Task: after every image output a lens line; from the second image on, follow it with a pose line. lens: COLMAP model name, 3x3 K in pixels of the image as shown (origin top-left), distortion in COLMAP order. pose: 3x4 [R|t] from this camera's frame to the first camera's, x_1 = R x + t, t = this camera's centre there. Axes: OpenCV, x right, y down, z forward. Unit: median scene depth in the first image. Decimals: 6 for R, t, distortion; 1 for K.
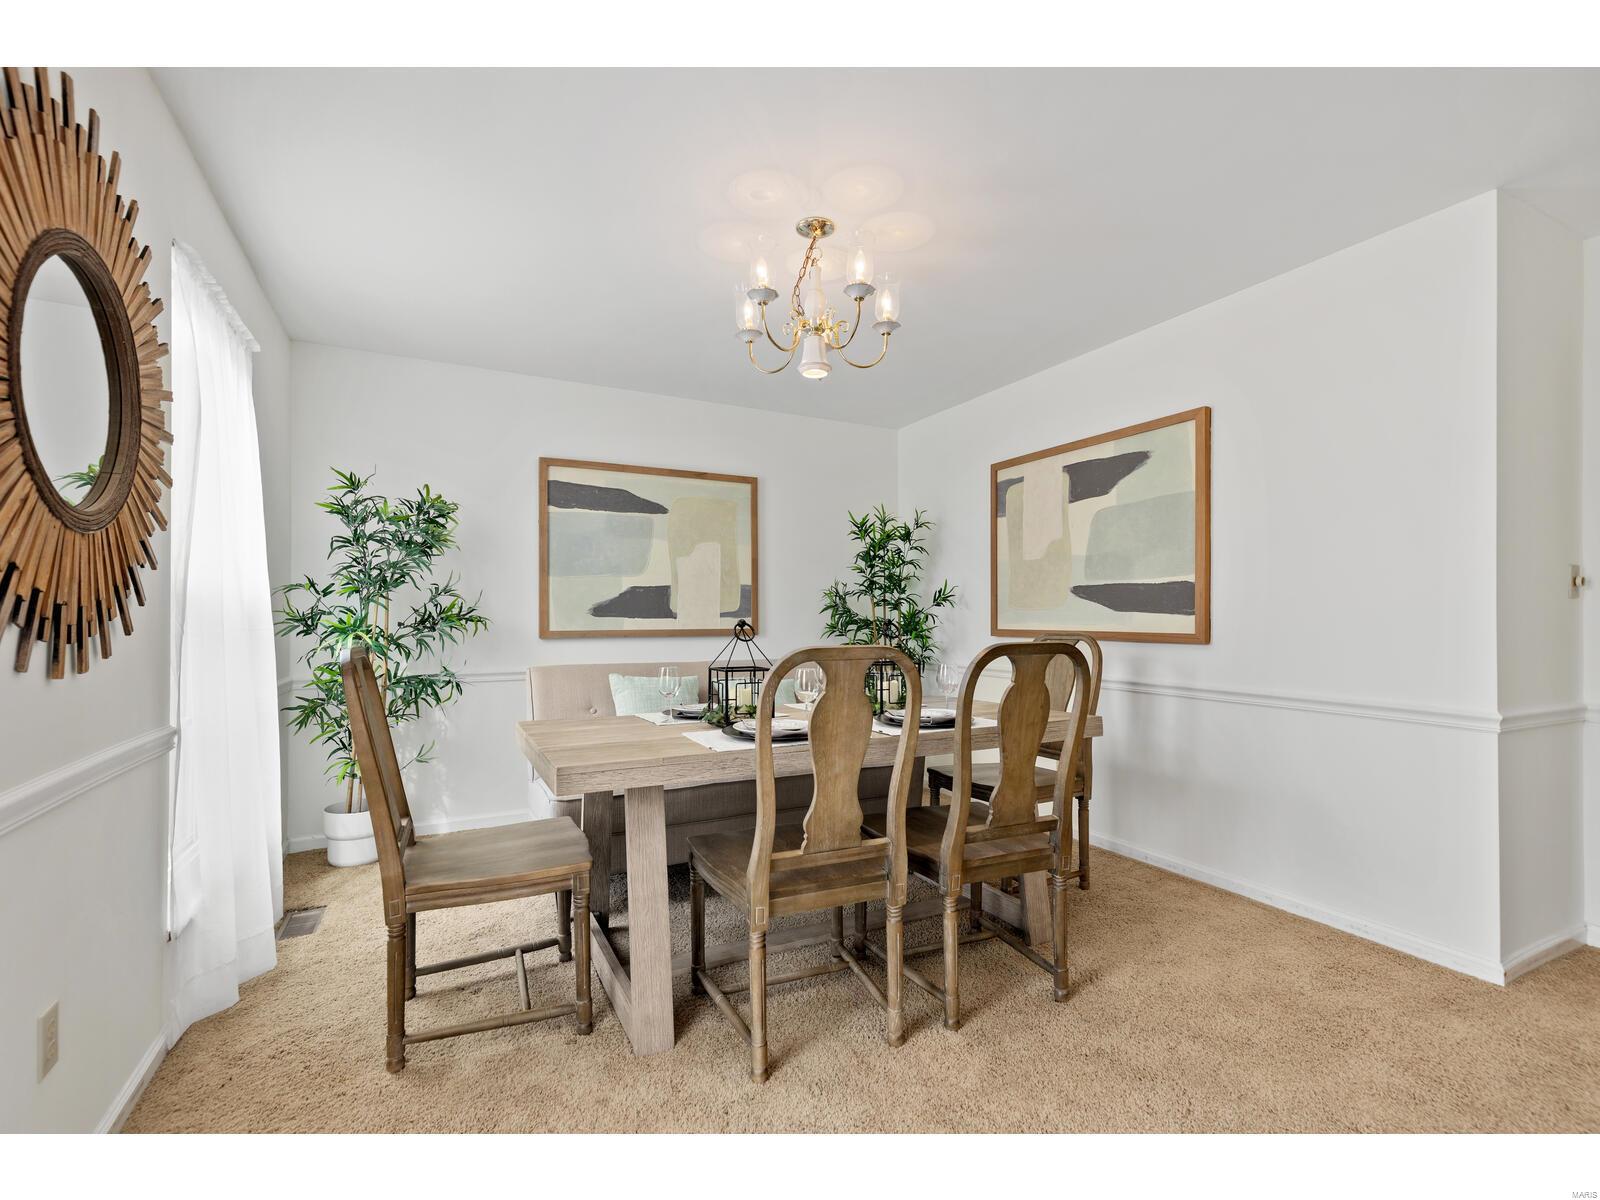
lens RADIAL K [[736.0, 0, 800.3], [0, 736.0, 613.4], [0, 0, 1]] dist [0.014463, -0.001538]
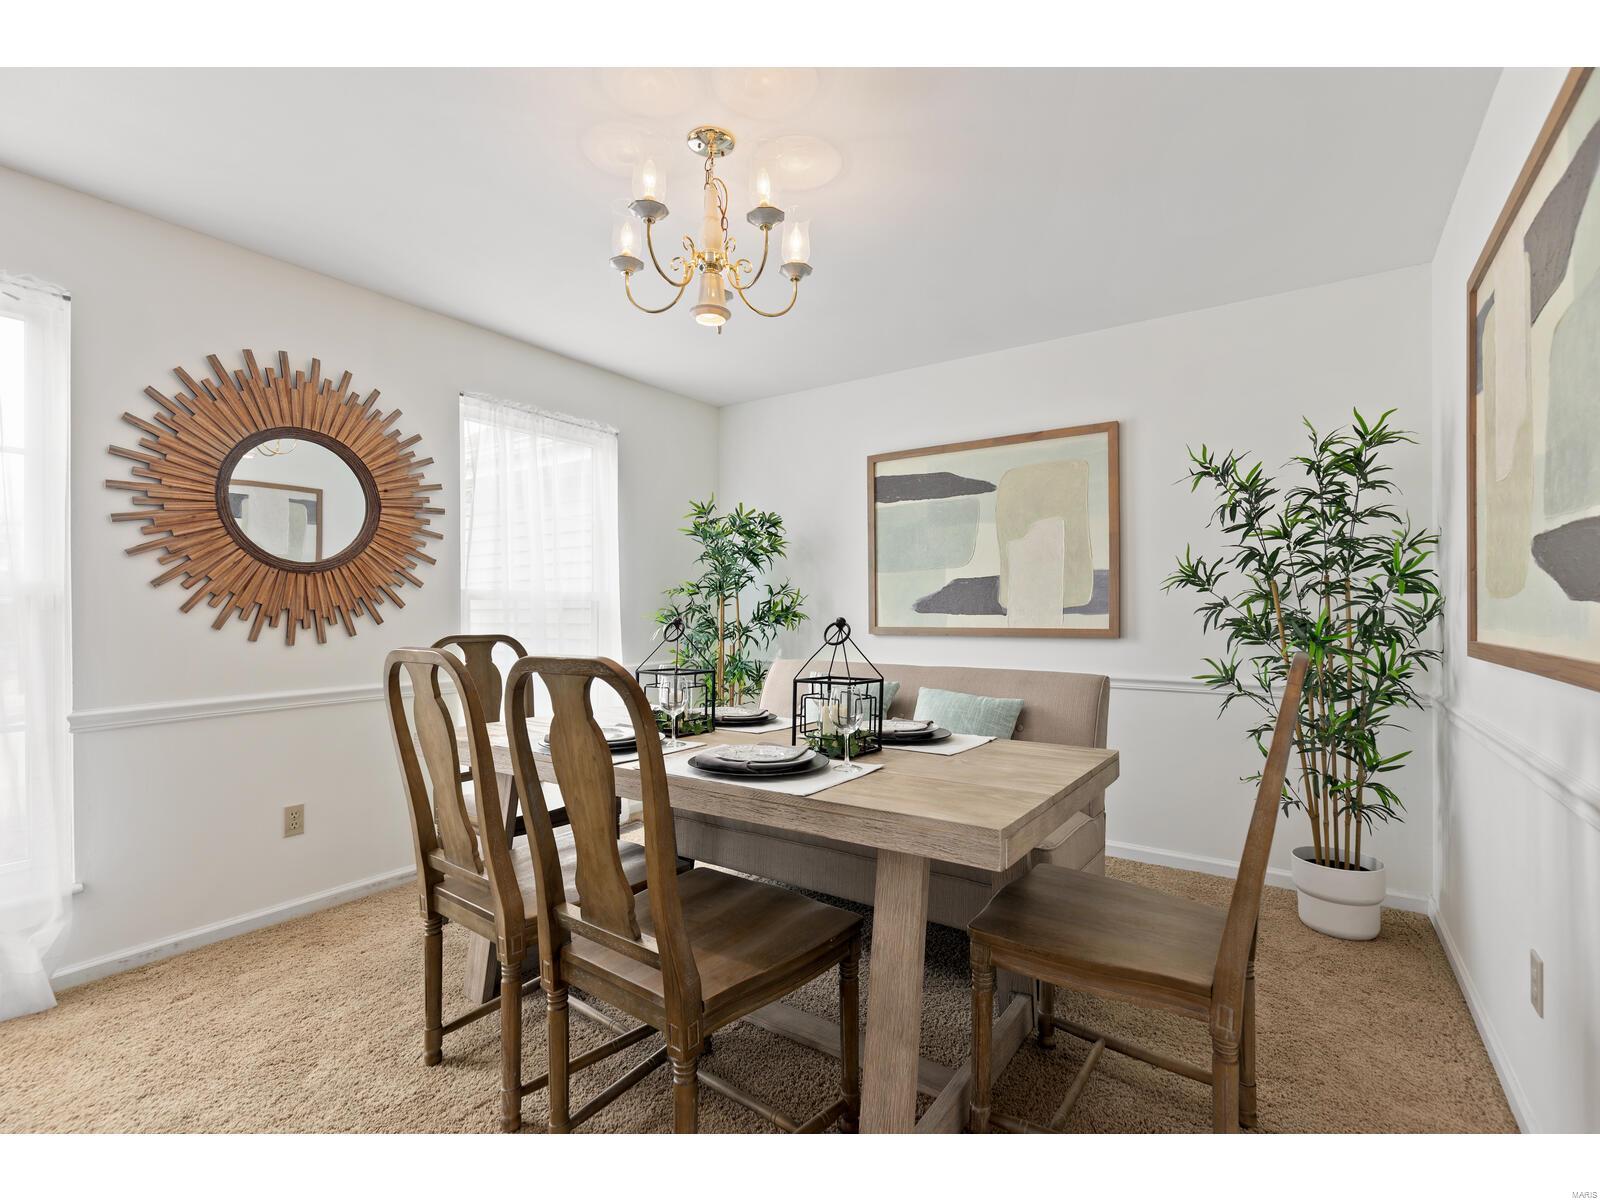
lens RADIAL K [[736.0, 0, 791.3], [0, 736.0, 604.2], [0, 0, 1]] dist [0.014463, -0.001538]
pose [[0.467804, -0.009497, -0.883781, 0.470801], [0.005518, 0.999954, -0.007825, 0.000077], [0.883815, -0.001216, 0.467835, 0.407532]]
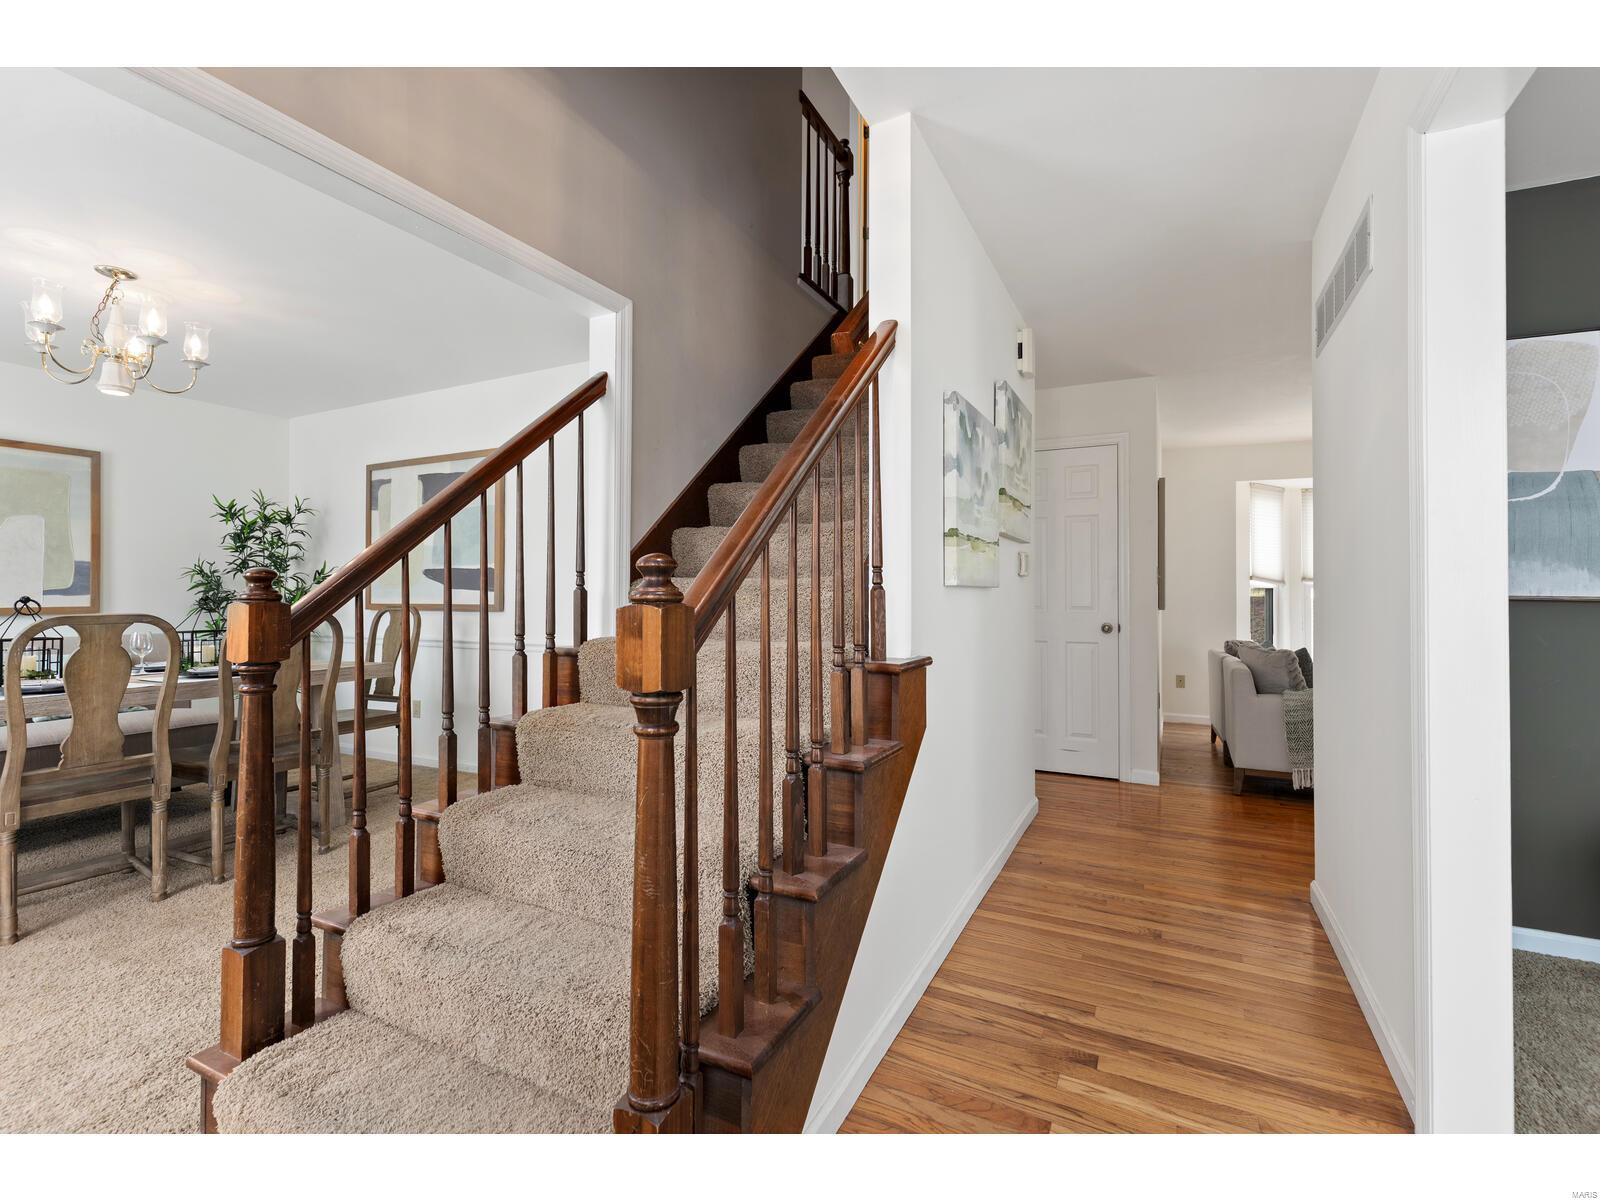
lens RADIAL K [[736.0, 0, 795.9], [0, 736.0, 581.5], [0, 0, 1]] dist [0.014463, -0.001538]
pose [[0.810458, 0.005513, 0.585771, 0.121850], [0.000922, 0.999942, -0.010686, -0.000752], [-0.585796, 0.009201, 0.810406, -0.371579]]
